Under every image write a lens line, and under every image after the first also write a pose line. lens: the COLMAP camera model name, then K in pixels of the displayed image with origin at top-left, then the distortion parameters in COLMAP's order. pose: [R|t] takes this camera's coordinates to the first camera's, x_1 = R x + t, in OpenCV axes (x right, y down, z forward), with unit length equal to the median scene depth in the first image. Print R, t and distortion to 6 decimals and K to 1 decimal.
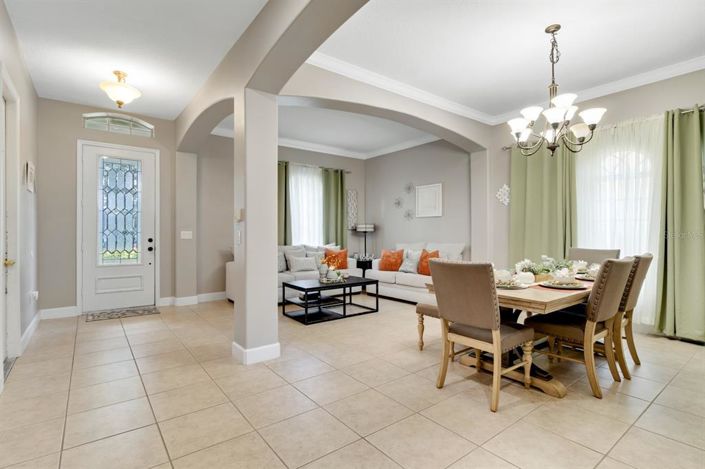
lens RADIAL K [[343.9, 0, 352.5], [0, 343.9, 234.5], [0, 0, 1]] dist [-0.000009, -0.000366]
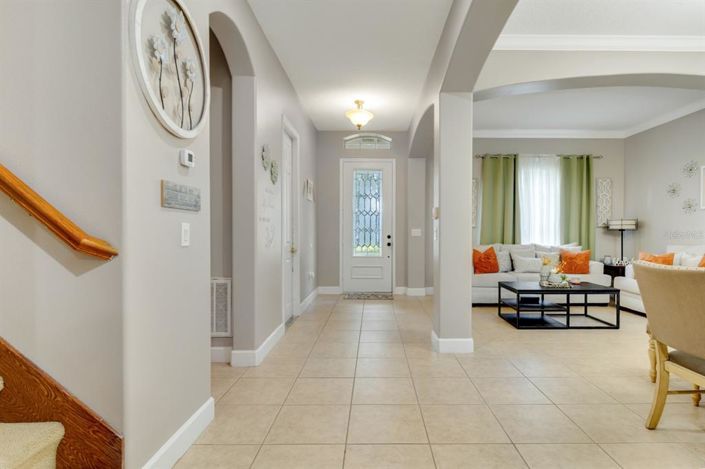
lens RADIAL K [[359.1, 0, 375.1], [0, 359.1, 238.2], [0, 0, 1]] dist [0.001031, -0.000020]
pose [[0.798775, 0.012239, -0.601505, 0.116373], [-0.005509, 0.999900, 0.013030, 0.005761], [0.601604, -0.007094, 0.798763, -0.004906]]
